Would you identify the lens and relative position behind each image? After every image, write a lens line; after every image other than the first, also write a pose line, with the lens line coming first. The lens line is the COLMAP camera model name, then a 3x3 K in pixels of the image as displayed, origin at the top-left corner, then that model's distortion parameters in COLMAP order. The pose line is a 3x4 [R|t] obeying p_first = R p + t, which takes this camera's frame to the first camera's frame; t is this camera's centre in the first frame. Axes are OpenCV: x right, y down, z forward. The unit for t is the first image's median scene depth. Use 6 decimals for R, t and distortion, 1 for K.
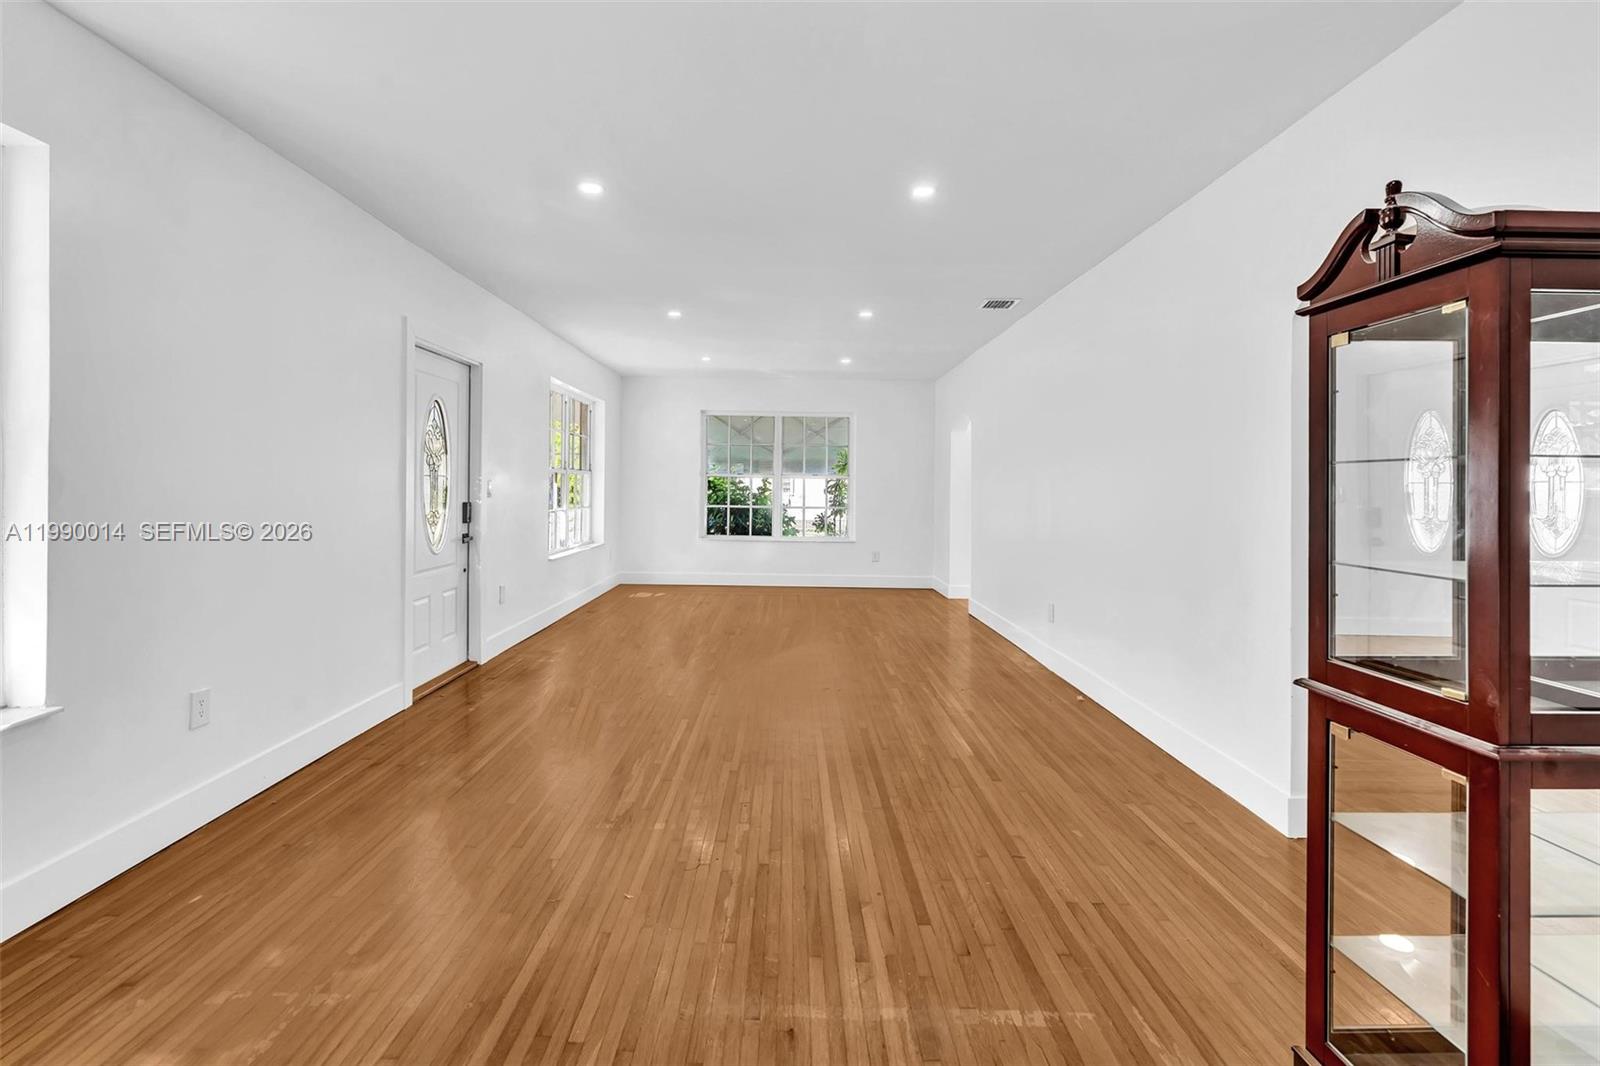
lens RADIAL K [[740.8, 0, 791.3], [0, 740.8, 486.6], [0, 0, 1]] dist [-0.005720, 0.001001]
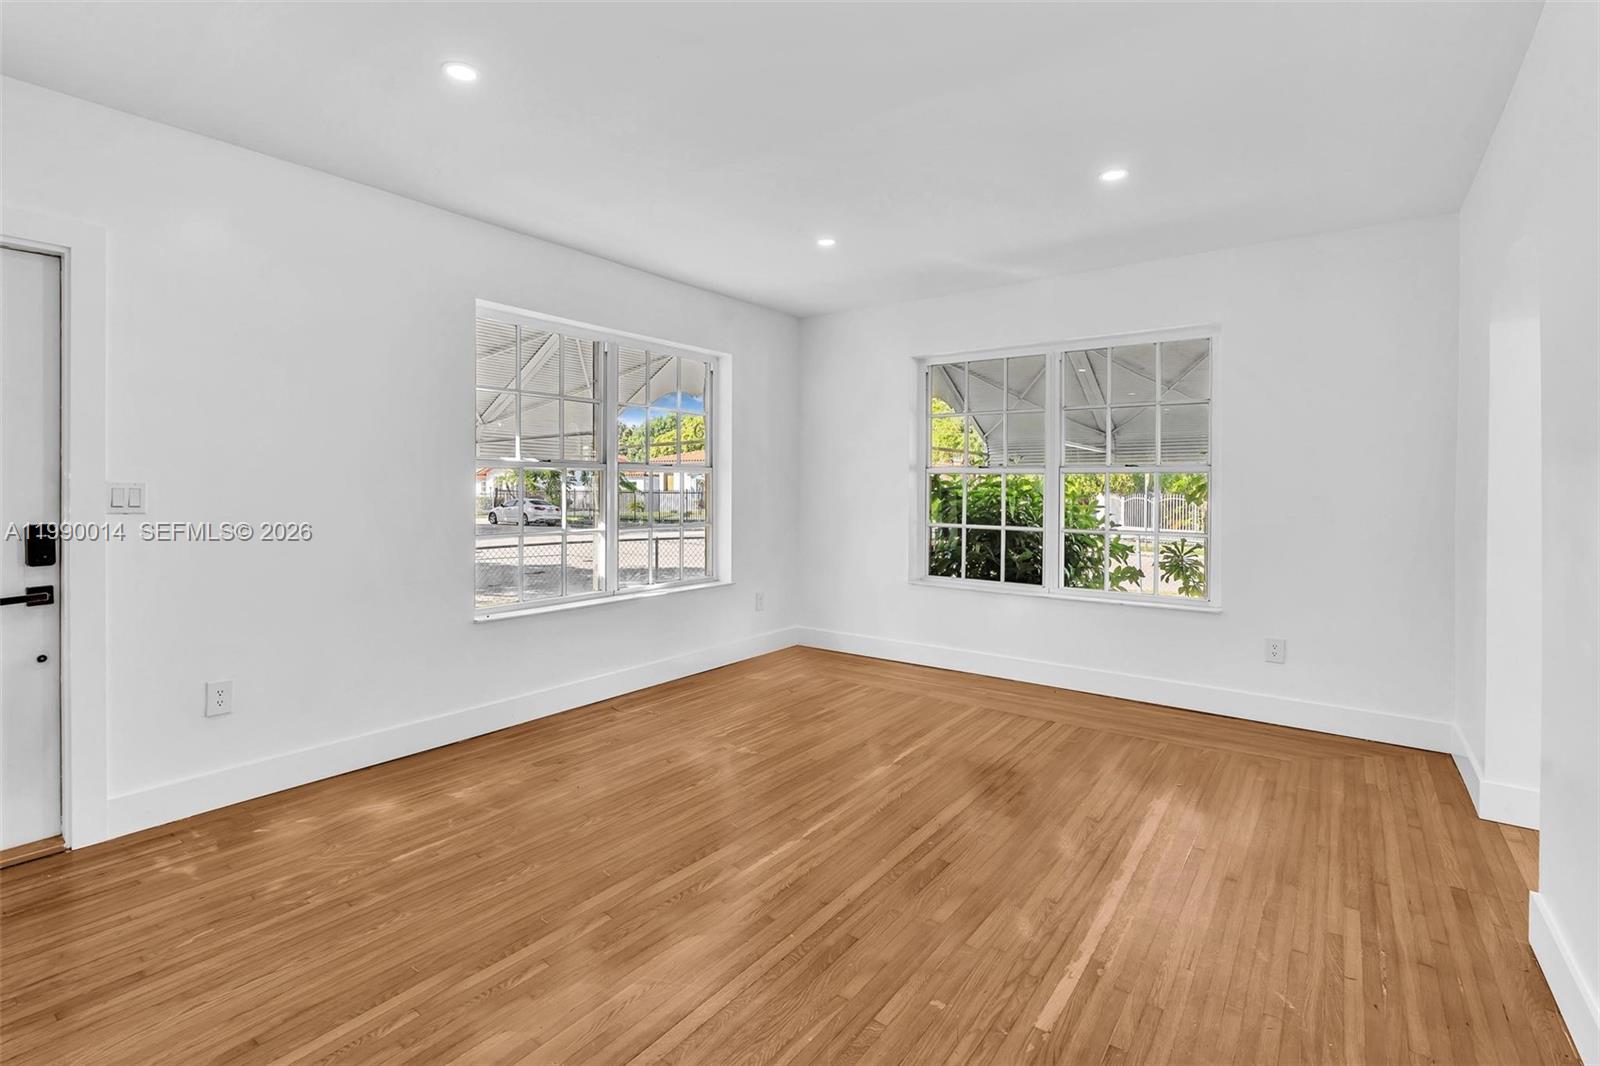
lens RADIAL K [[750.4, 0, 811.3], [0, 750.4, 488.1], [0, 0, 1]] dist [-0.003006, -0.000325]
pose [[0.805661, -0.005247, -0.592354, 0.506203], [0.004058, 0.999986, -0.003338, -0.001008], [0.592364, 0.000285, 0.805671, 1.588177]]
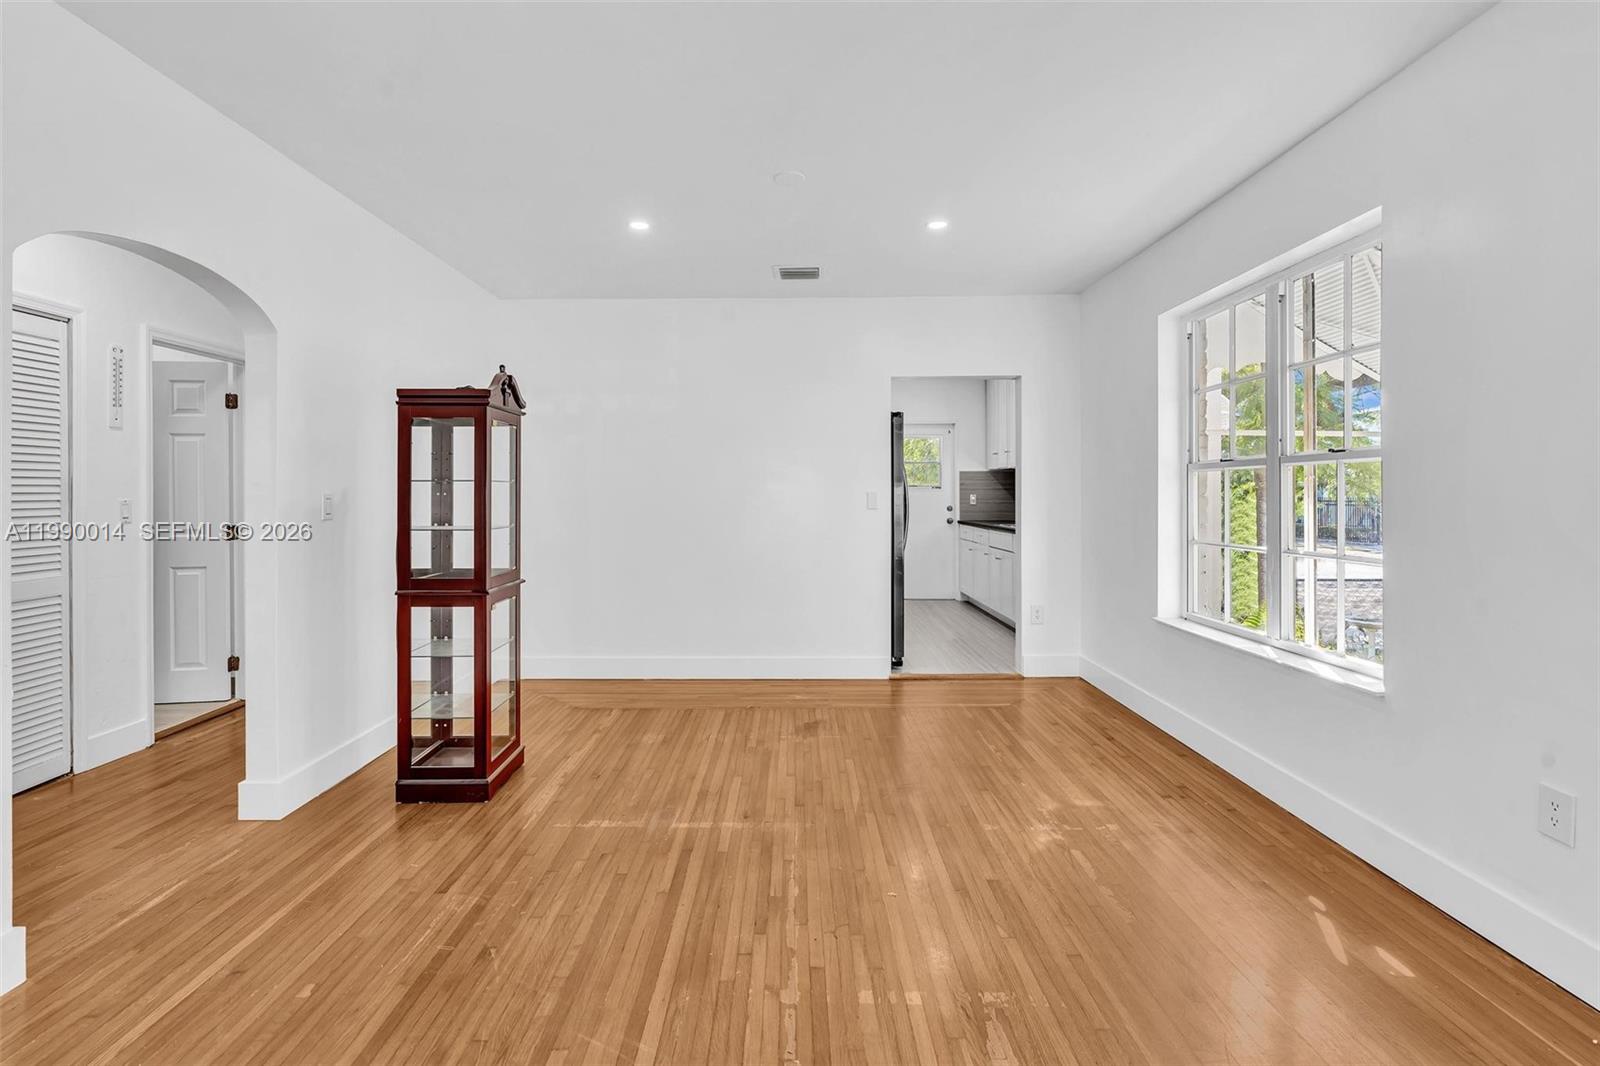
lens RADIAL K [[740.8, 0, 791.3], [0, 740.8, 486.6], [0, 0, 1]] dist [-0.005720, 0.001001]
pose [[-0.999956, -0.008135, 0.004666, -0.062595], [-0.008177, 0.999926, -0.008981, -0.001724], [-0.004593, -0.009019, -0.999949, 1.592609]]
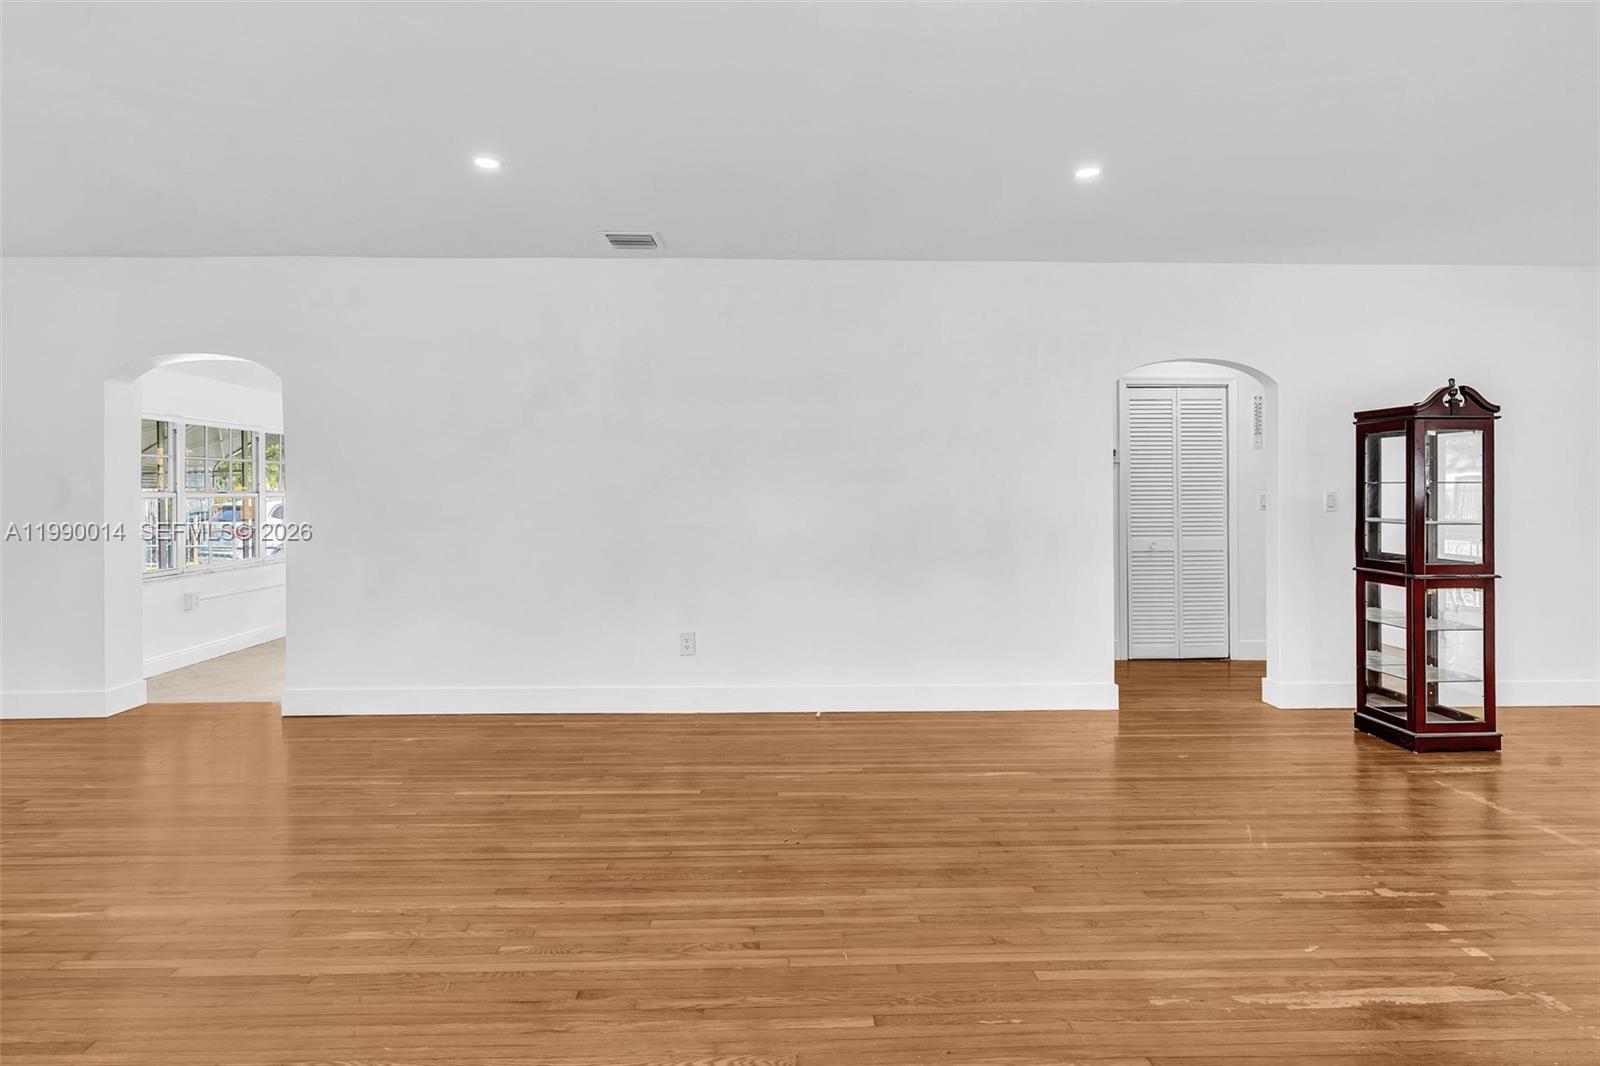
lens RADIAL K [[758.8, 0, 789.3], [0, 758.8, 481.6], [0, 0, 1]] dist [-0.012778, 0.000805]
pose [[-0.022931, -0.004813, 0.999725, -0.875048], [-0.000320, 0.999988, 0.004806, -0.024035], [-0.999737, -0.000210, -0.022932, 1.628735]]
